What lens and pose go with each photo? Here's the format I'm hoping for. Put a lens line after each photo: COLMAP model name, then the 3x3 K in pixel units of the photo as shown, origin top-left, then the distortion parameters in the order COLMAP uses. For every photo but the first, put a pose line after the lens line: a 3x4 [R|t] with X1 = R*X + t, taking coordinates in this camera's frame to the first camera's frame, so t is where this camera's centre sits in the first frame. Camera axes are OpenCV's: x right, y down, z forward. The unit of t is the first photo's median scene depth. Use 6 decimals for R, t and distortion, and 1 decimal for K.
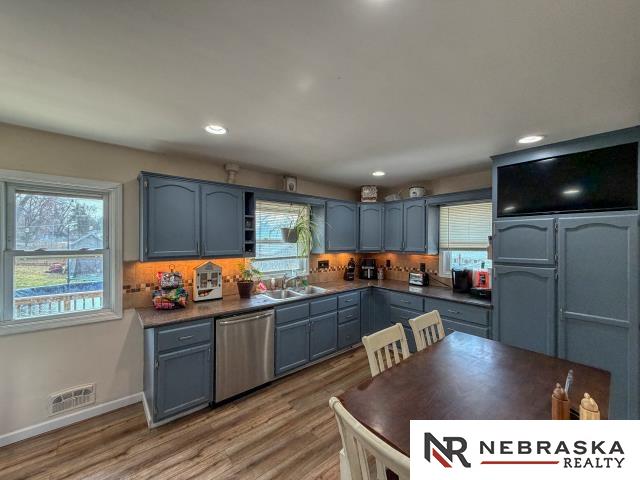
lens RADIAL K [[254.5, 0, 319.1], [0, 254.5, 240.7], [0, 0, 1]] dist [0.002101, -0.000265]
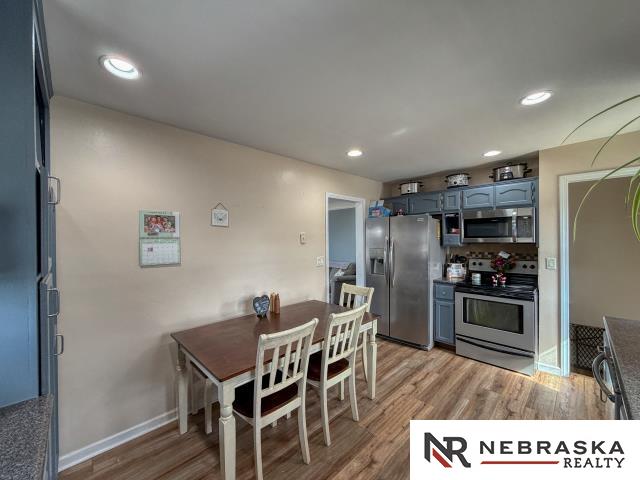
lens RADIAL K [[254.5, 0, 317.8], [0, 254.5, 239.9], [0, 0, 1]] dist [0.002101, -0.000265]
pose [[-0.997650, 0.008821, -0.067942, 0.276765], [0.008765, 0.999961, 0.001133, 0.028356], [0.067950, 0.000535, -0.997689, 1.230968]]
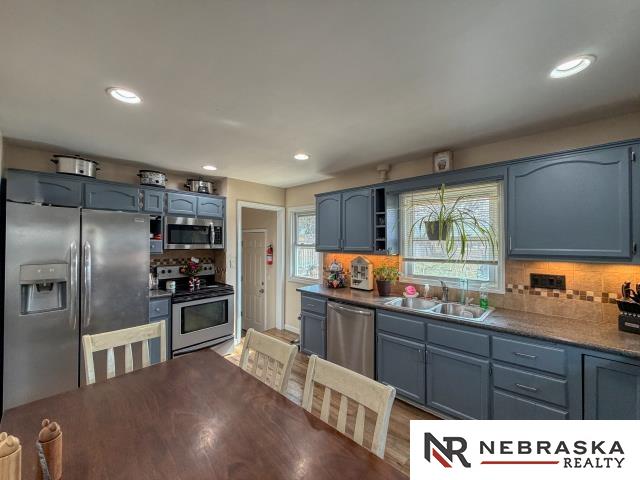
lens RADIAL K [[254.5, 0, 316.6], [0, 254.5, 241.8], [0, 0, 1]] dist [0.002101, -0.000265]
pose [[0.119739, 0.000561, -0.992805, 0.657065], [-0.001769, 0.999998, 0.000352, 0.013940], [0.992804, 0.001714, 0.119740, 0.620366]]
